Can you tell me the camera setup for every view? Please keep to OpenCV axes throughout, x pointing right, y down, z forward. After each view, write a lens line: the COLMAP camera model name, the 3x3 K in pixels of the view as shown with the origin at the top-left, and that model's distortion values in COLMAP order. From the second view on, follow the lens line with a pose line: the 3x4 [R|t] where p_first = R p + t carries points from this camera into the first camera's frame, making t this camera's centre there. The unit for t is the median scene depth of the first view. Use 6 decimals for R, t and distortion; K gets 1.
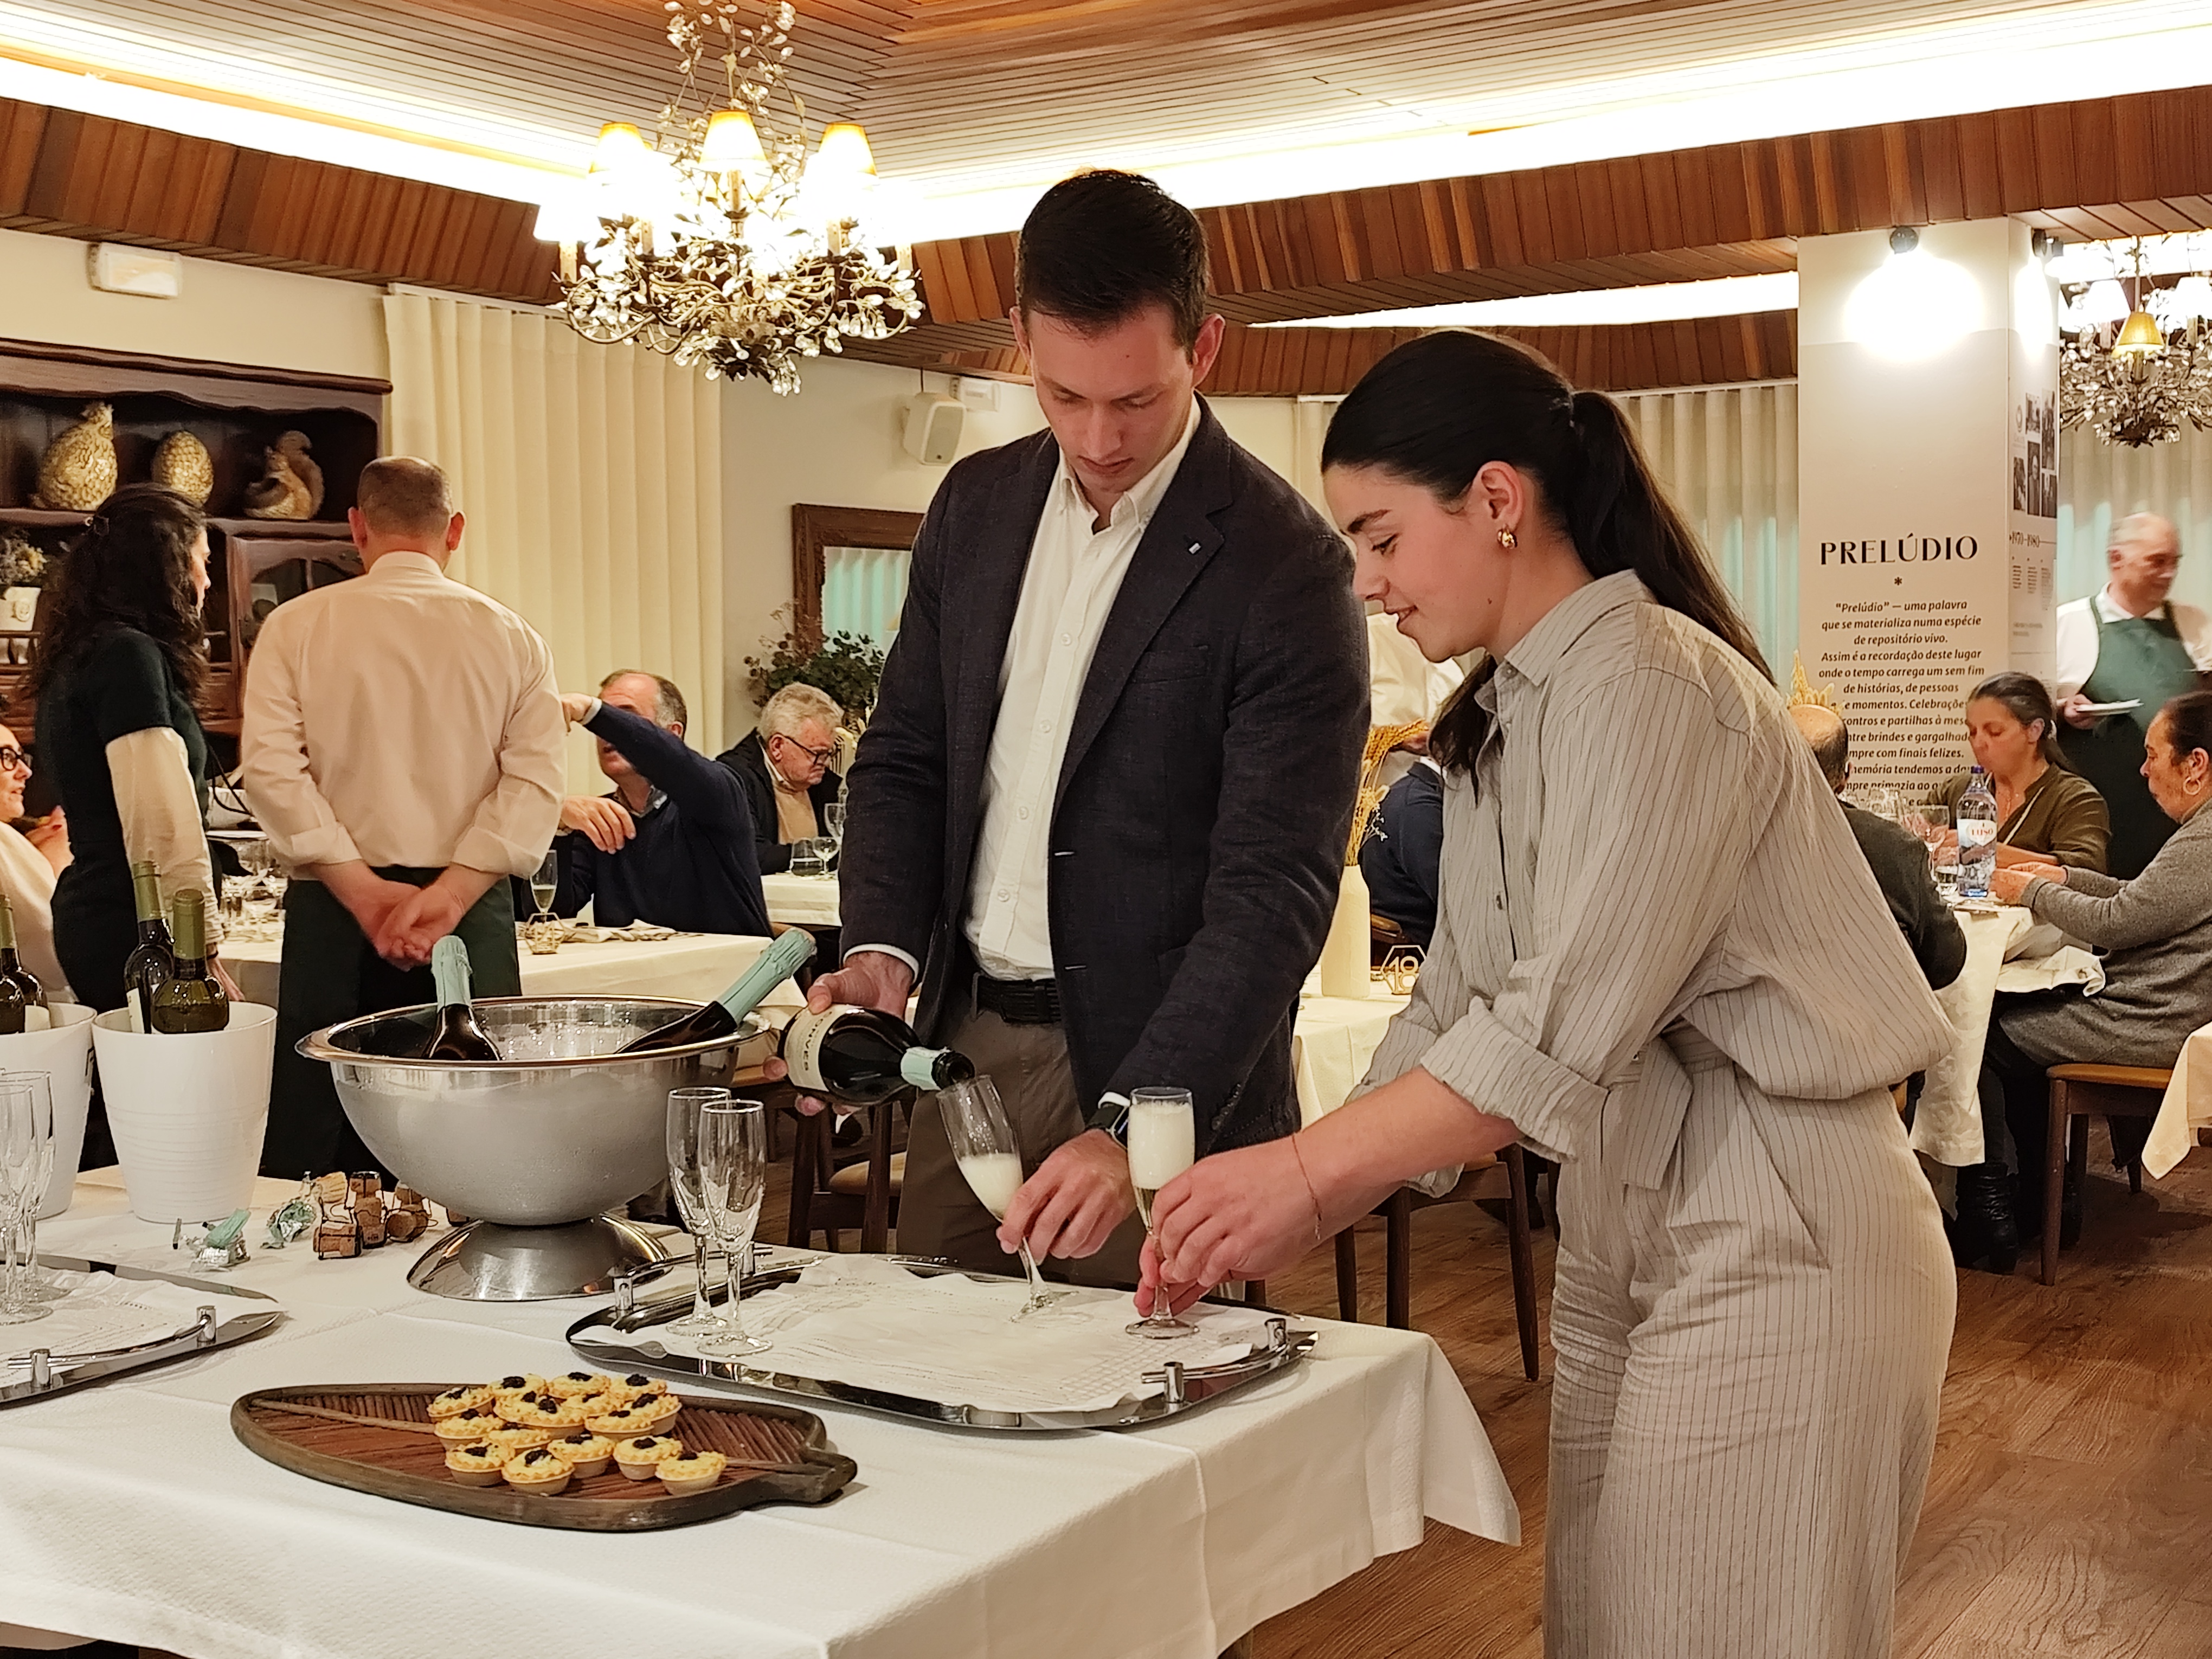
lens RADIAL K [[2697.0, 0, 1100.6], [0, 2697.0, 824.2], [0, 0, 1]] dist [0.039188, 0.000000]
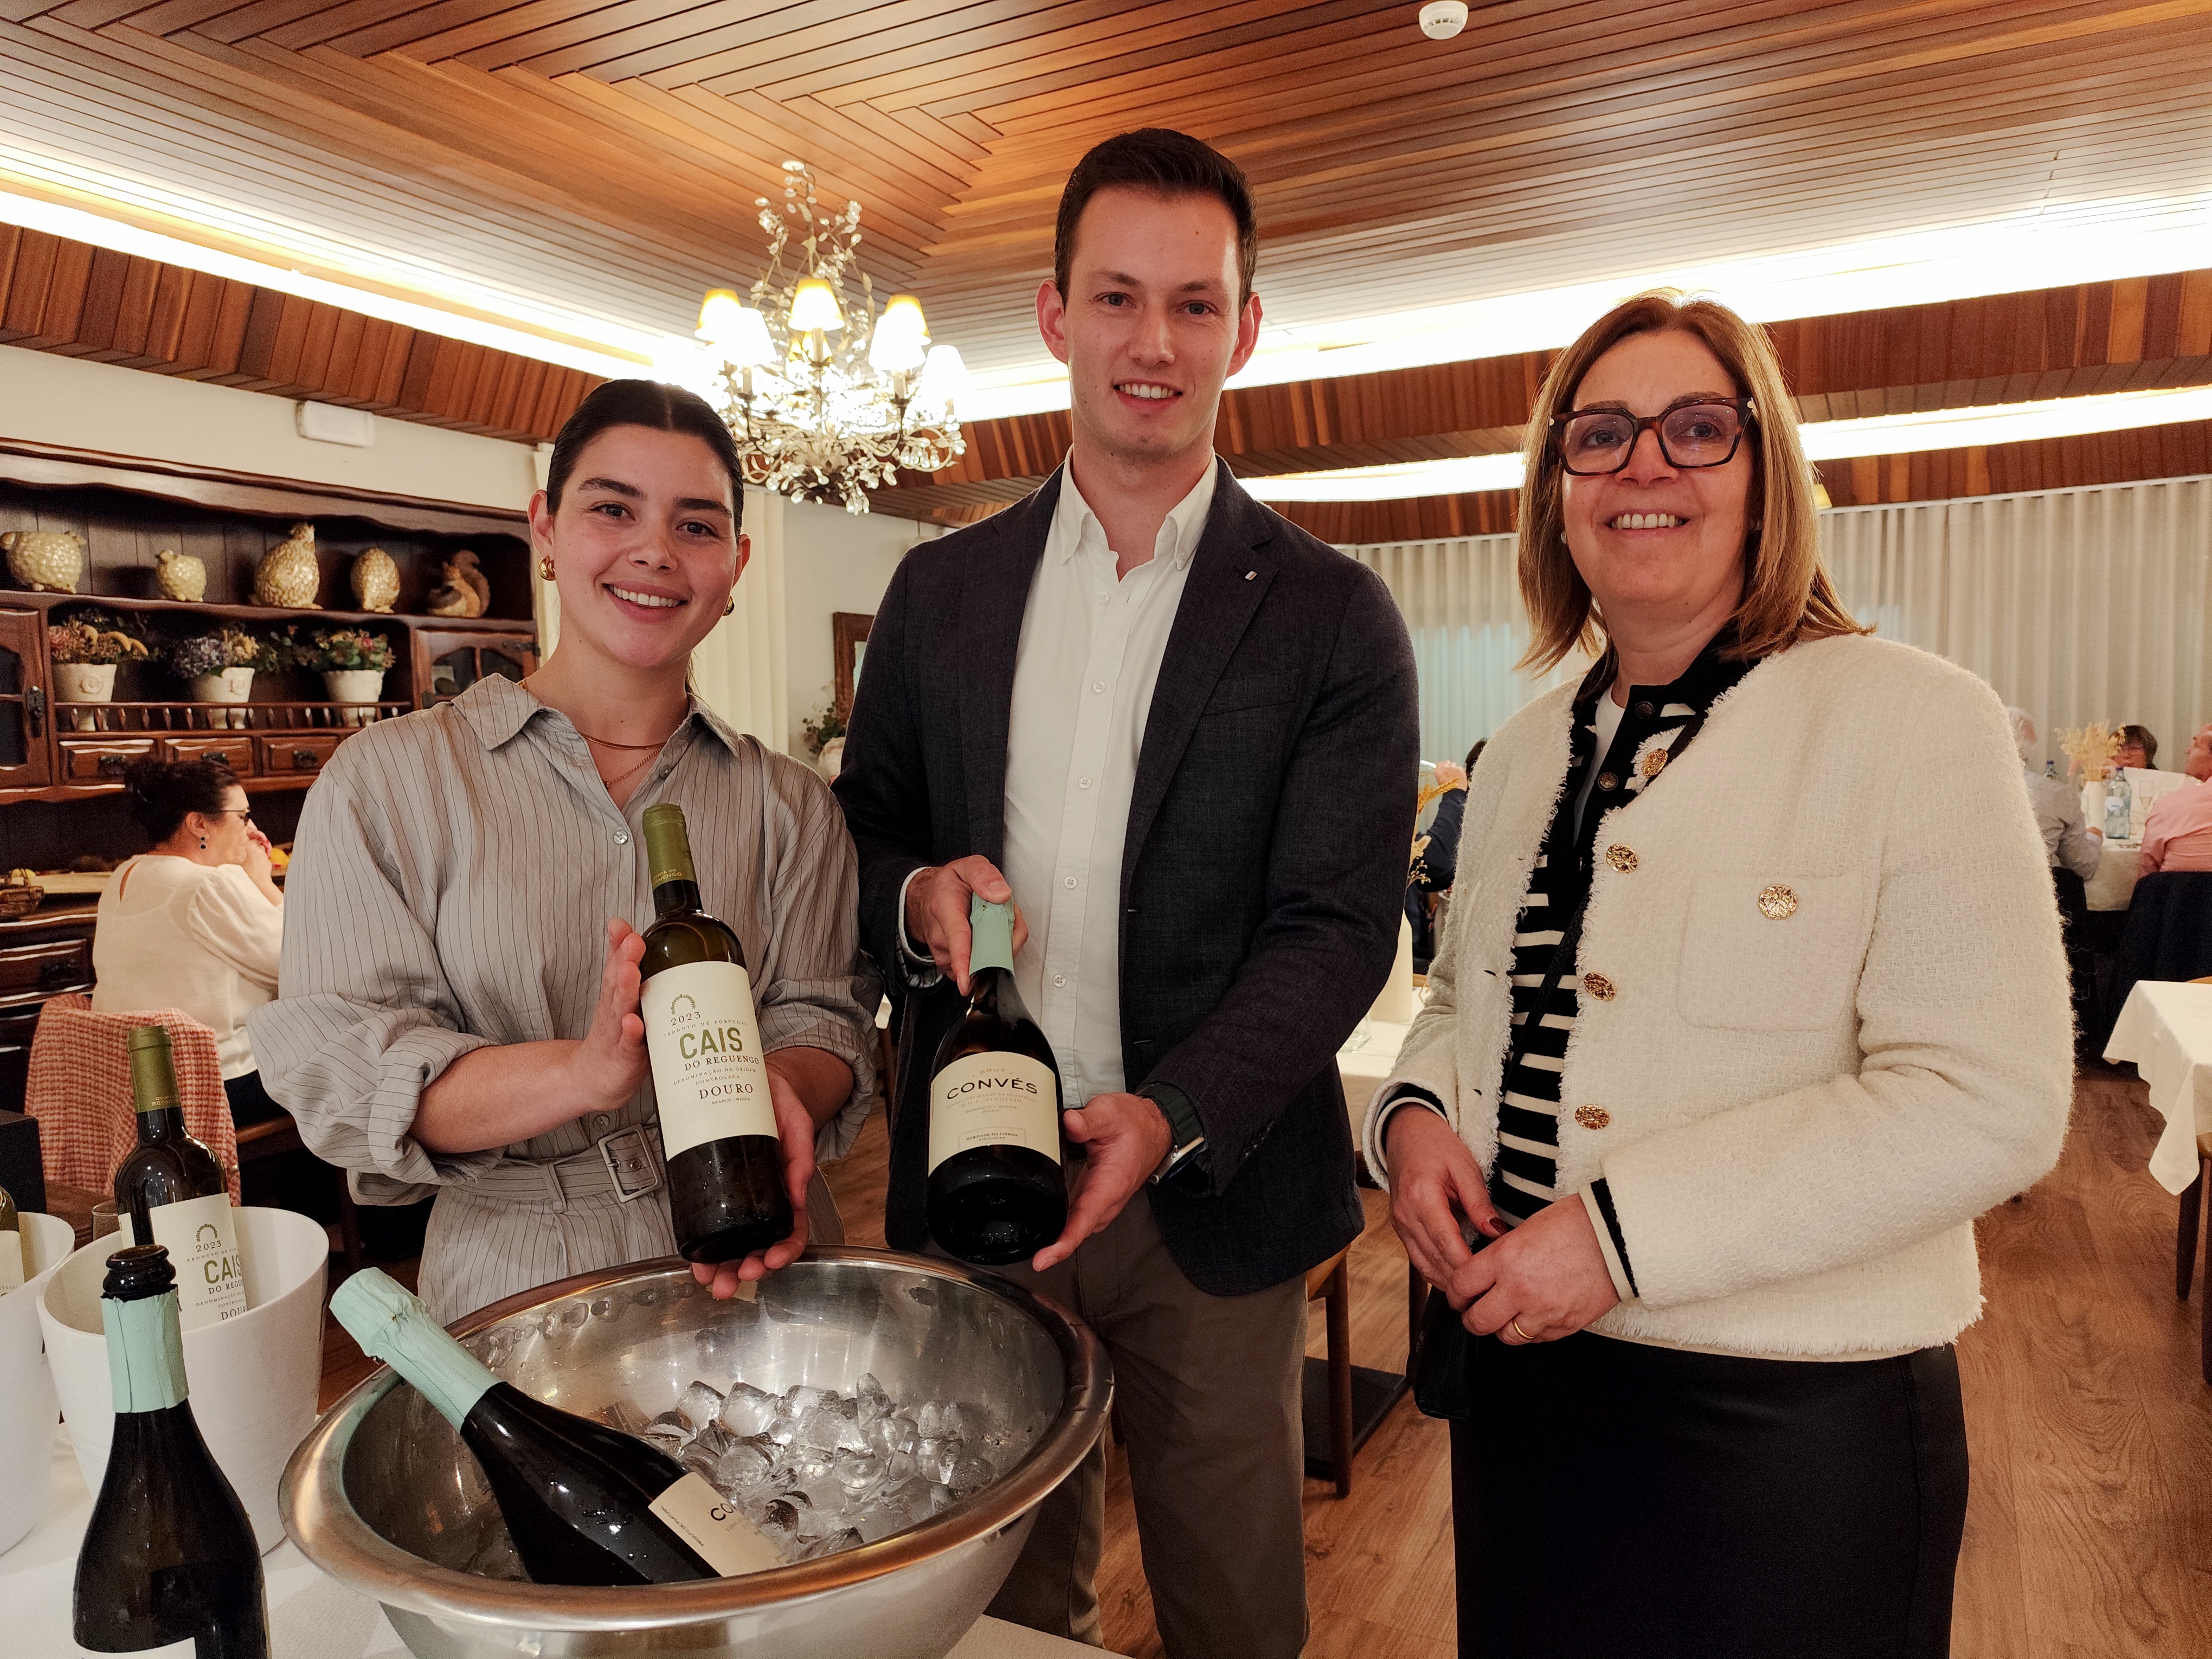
lens RADIAL K [[1500.3, 0, 1122.9], [0, 1500.3, 843.5], [0, 0, 1]] dist [0.004984, 0.002990]
pose [[0.994815, -0.011800, 0.101016, -0.056475], [0.009268, 0.999632, 0.025490, -0.018488], [-0.101279, -0.024421, 0.994558, 0.245172]]
